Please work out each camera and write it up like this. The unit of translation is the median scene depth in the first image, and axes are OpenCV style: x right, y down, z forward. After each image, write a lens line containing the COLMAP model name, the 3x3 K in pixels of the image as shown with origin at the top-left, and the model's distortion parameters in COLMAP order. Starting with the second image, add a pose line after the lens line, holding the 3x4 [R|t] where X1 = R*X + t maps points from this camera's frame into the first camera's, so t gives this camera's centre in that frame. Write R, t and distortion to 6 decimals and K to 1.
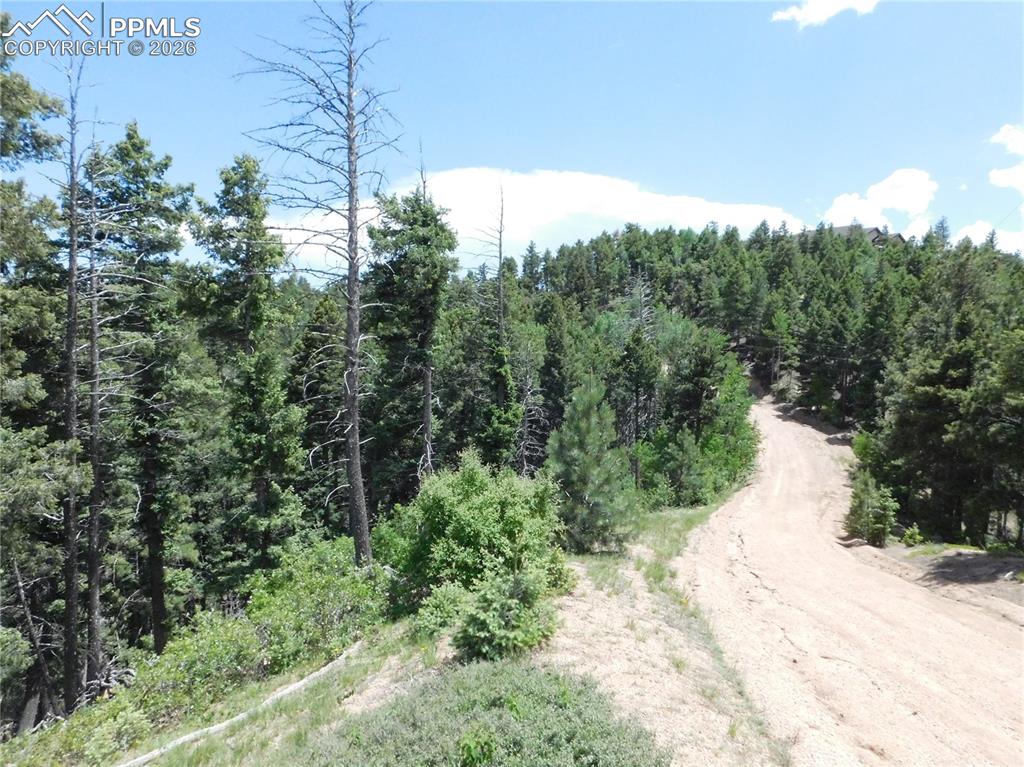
lens RADIAL K [[695.5, 0, 515.1], [0, 695.5, 386.7], [0, 0, 1]] dist [-0.065662, 0.065658]
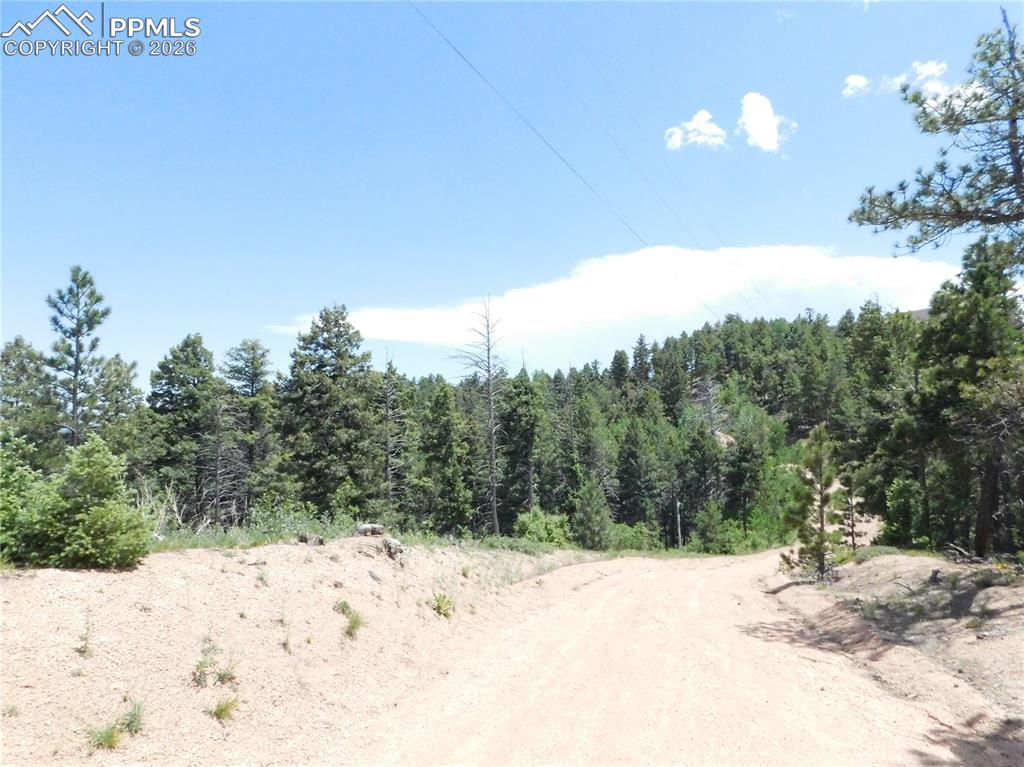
lens RADIAL K [[688.2, 0, 506.5], [0, 688.2, 395.3], [0, 0, 1]] dist [-0.085488, 0.000836]
pose [[0.980562, -0.042106, -0.191638, 0.066565], [0.021940, 0.994107, -0.106163, -0.010581], [0.194978, 0.099895, 0.975707, -0.318491]]
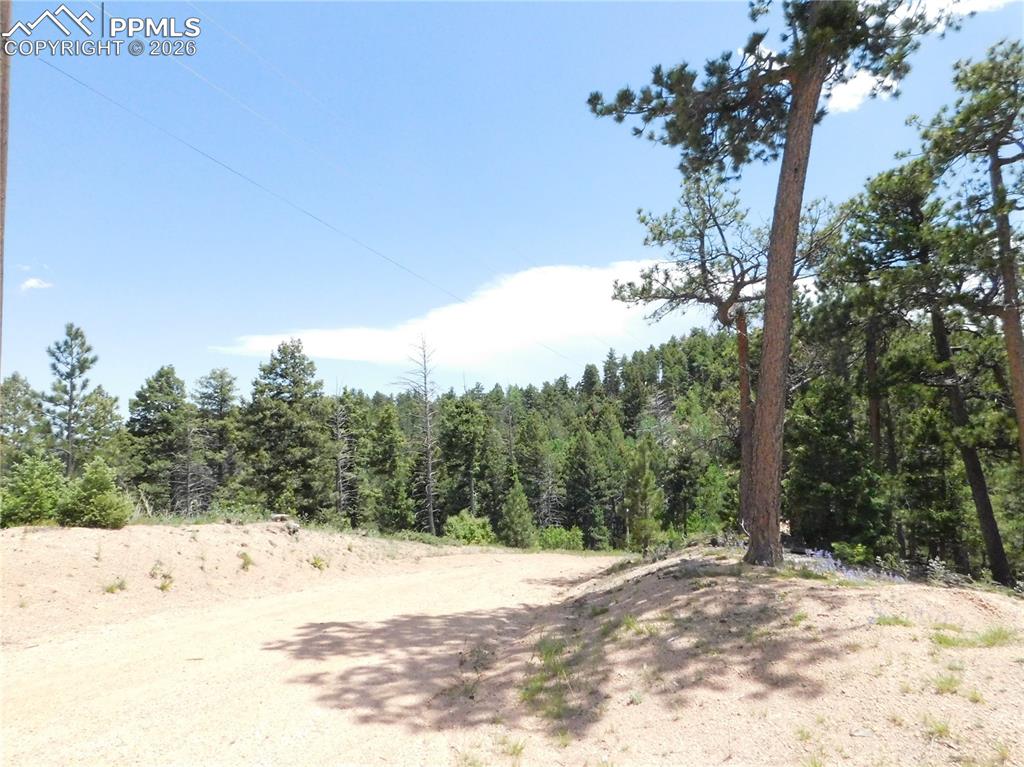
lens RADIAL K [[685.2, 0, 512.0], [0, 685.2, 383.5], [0, 0, 1]] dist [-0.059027, -0.042826]
pose [[0.985338, -0.065560, -0.157517, 0.129771], [0.043200, 0.989010, -0.141400, -0.005668], [0.165057, 0.132522, 0.977340, -0.396566]]
